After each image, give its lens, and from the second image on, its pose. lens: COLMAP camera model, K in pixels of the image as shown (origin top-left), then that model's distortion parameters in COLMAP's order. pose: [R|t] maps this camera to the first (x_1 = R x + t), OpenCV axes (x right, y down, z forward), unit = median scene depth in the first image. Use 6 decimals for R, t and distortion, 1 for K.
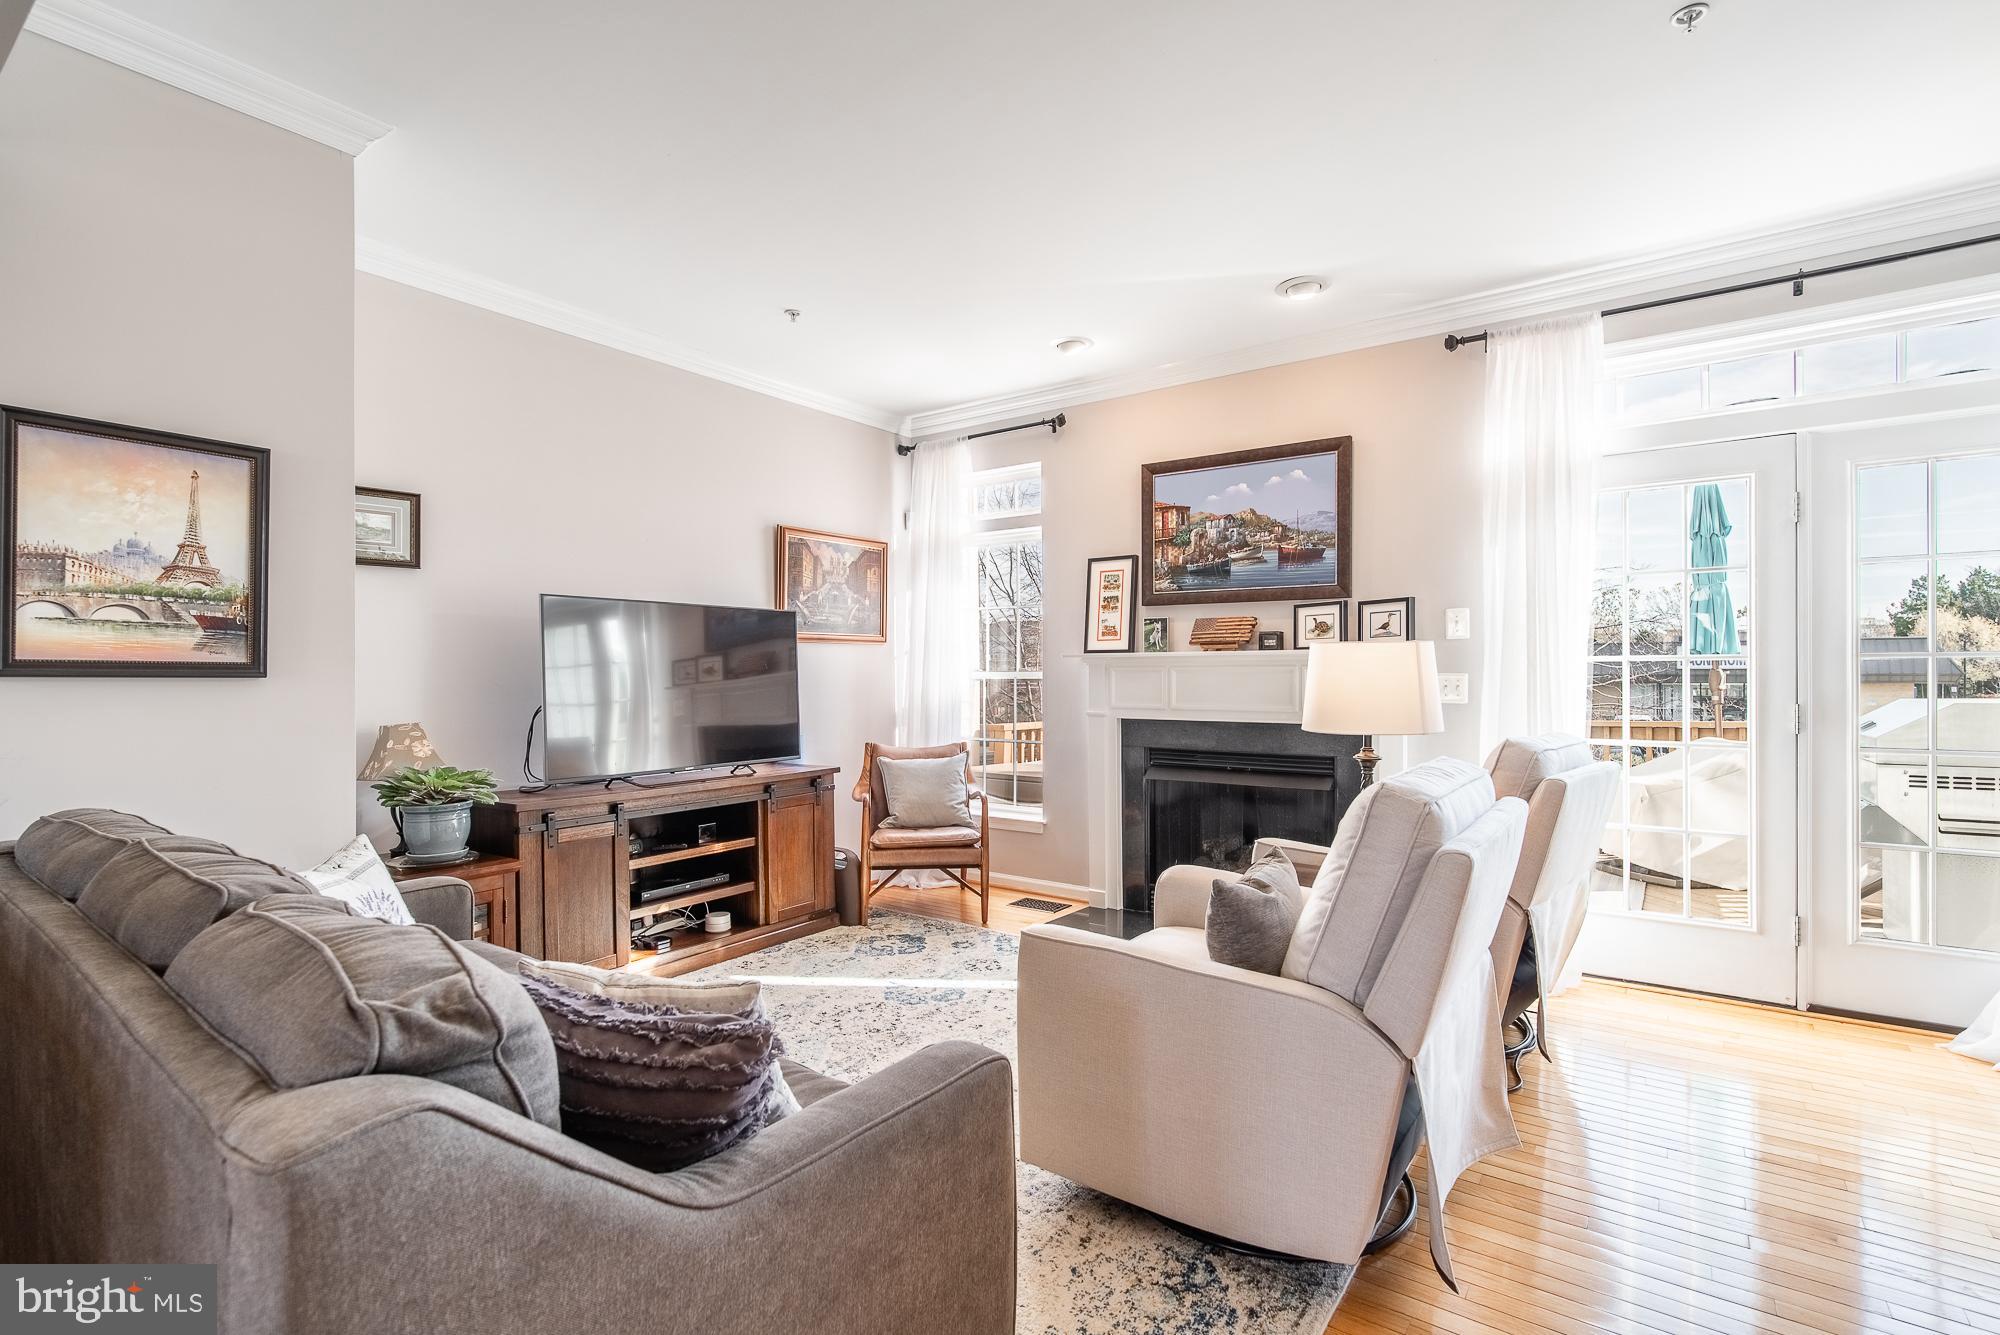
lens RADIAL K [[916.2, 0, 1004.8], [0, 916.2, 671.0], [0, 0, 1]] dist [0.003952, 0.000401]
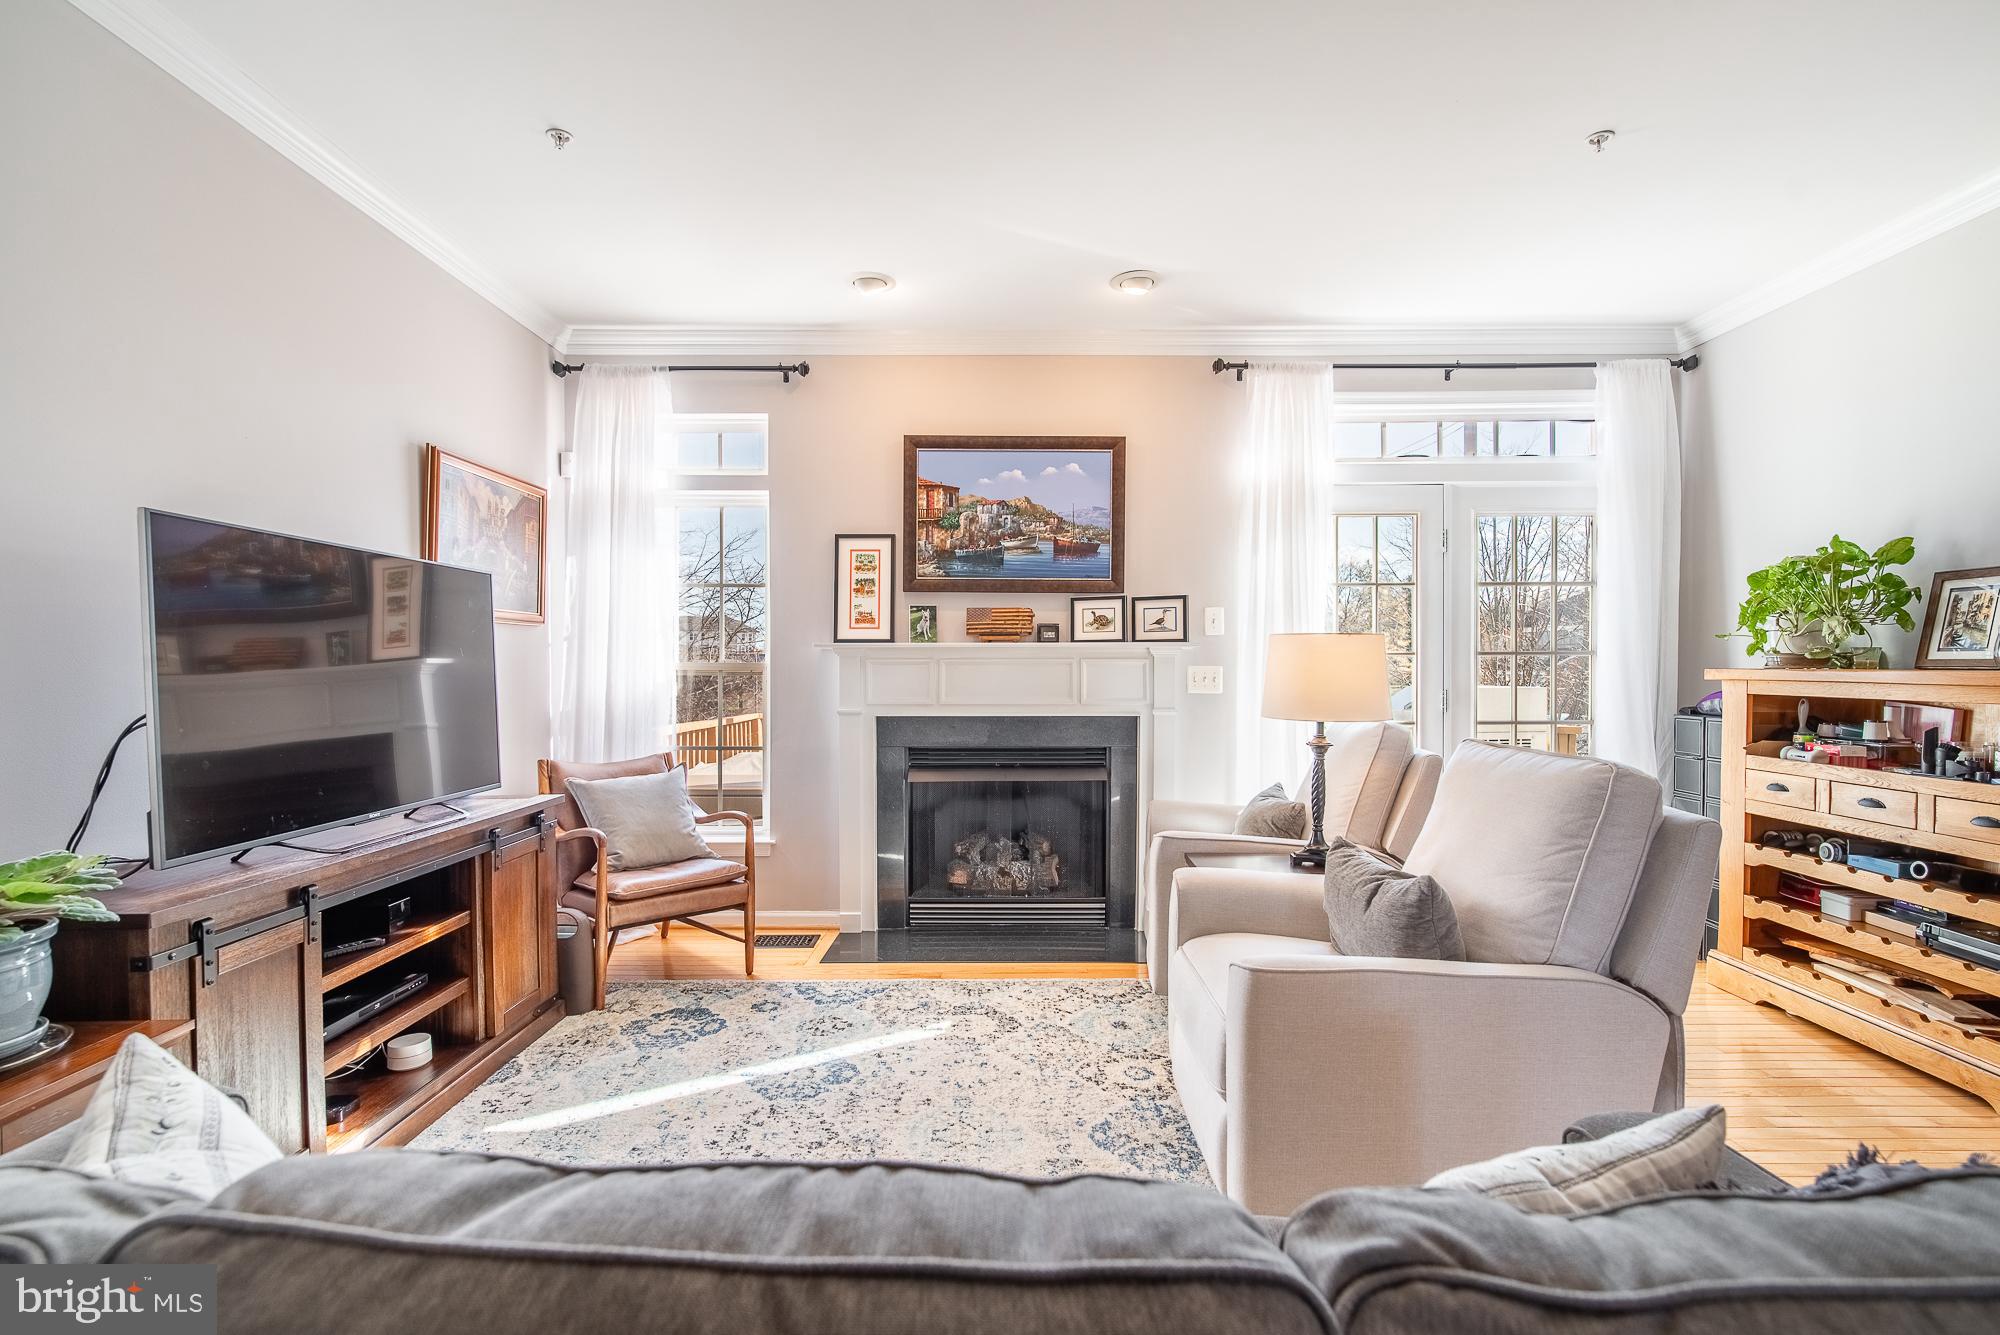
lens RADIAL K [[916.2, 0, 1004.8], [0, 916.2, 671.0], [0, 0, 1]] dist [0.003952, 0.000401]
pose [[0.815511, 0.000181, 0.578742, -0.308443], [-0.001971, 0.999995, 0.002464, 0.005511], [-0.578738, -0.003150, 0.815507, 0.214363]]
